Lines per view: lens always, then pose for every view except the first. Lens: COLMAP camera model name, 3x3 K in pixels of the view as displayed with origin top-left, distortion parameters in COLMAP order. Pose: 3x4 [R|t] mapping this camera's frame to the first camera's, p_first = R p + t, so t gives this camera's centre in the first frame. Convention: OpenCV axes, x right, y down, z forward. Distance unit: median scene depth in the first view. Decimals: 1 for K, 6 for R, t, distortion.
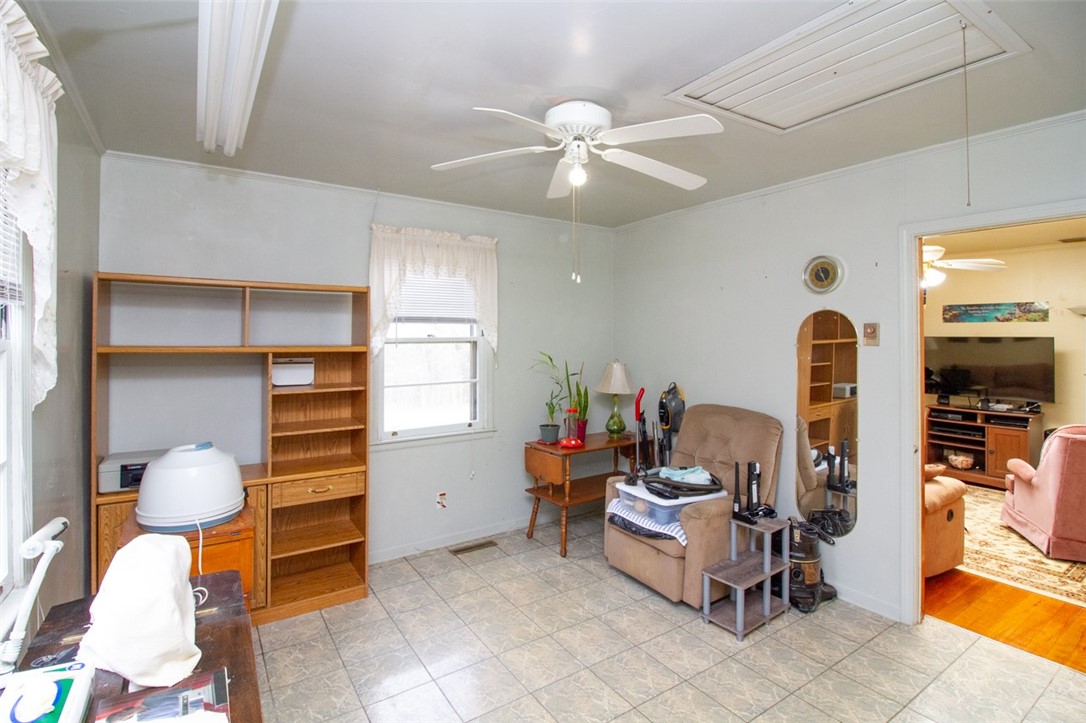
lens RADIAL K [[518.8, 0, 524.1], [0, 518.8, 332.1], [0, 0, 1]] dist [-0.000553, -0.012803]
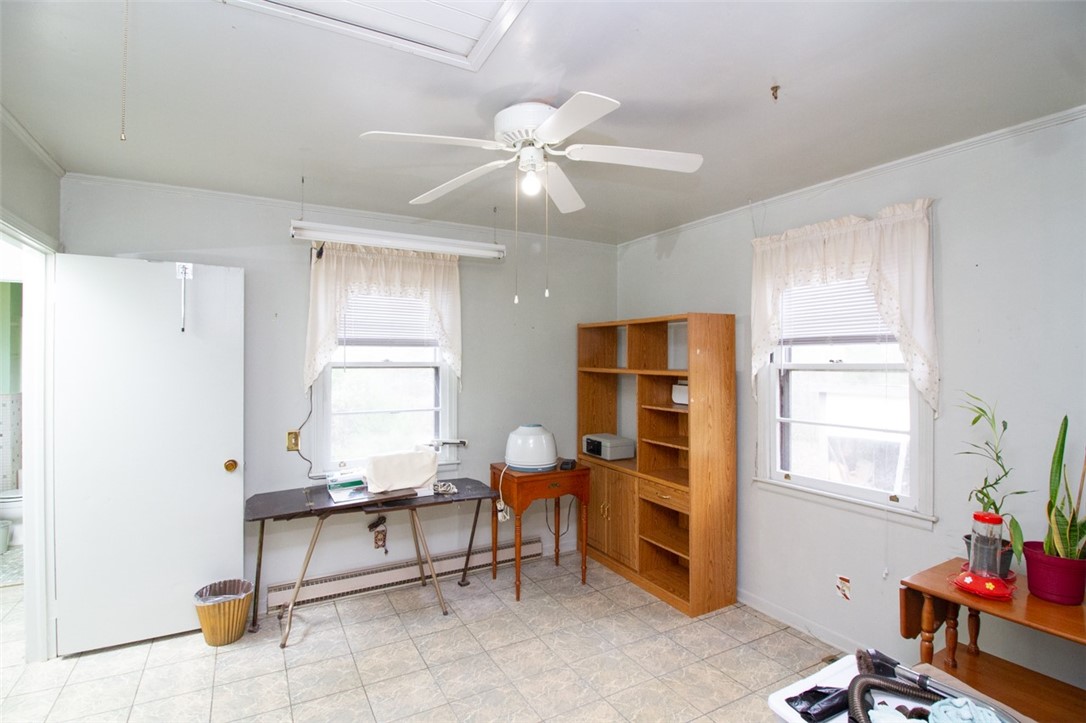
lens RADIAL K [[510.3, 0, 543.0], [0, 510.3, 361.5], [0, 0, 1]] dist [0.000059, -0.011438]
pose [[-0.052406, -0.002274, -0.998623, 0.669219], [0.005598, 0.999981, -0.002571, 0.007983], [0.998610, -0.005725, -0.052392, 0.714354]]
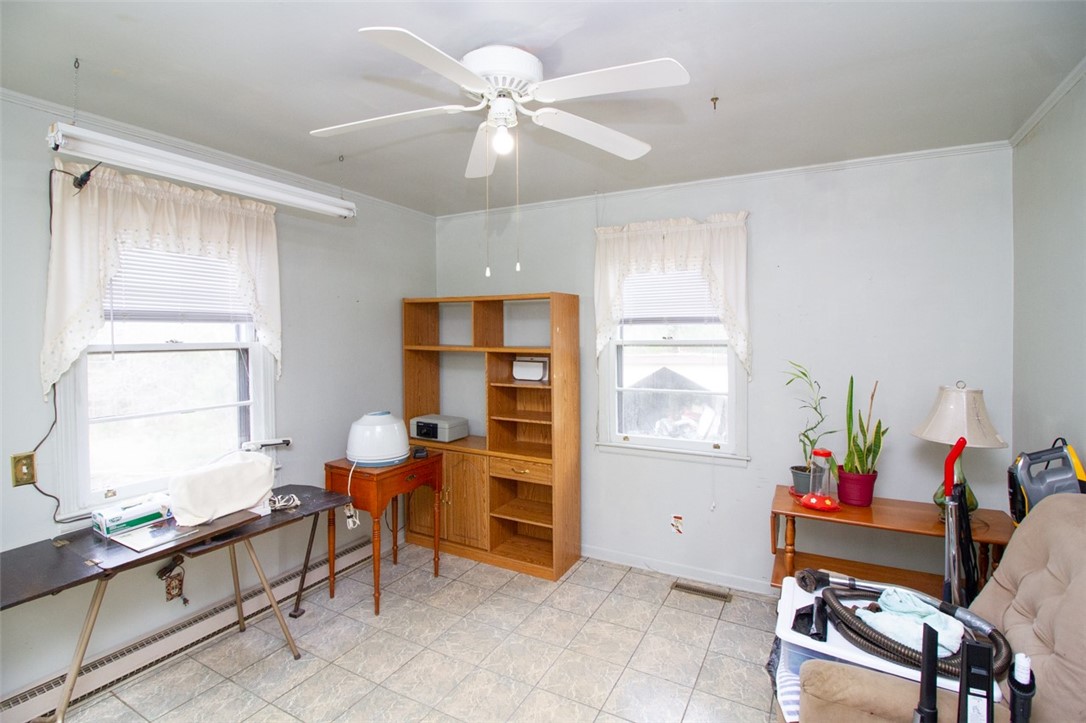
lens RADIAL K [[498.9, 0, 534.6], [0, 498.9, 345.8], [0, 0, 1]] dist [-0.001248, -0.011433]
pose [[0.478476, 0.014816, -0.877976, 0.541543], [0.012612, 0.999639, 0.023743, -0.003137], [0.878010, -0.022434, 0.478116, 0.447185]]
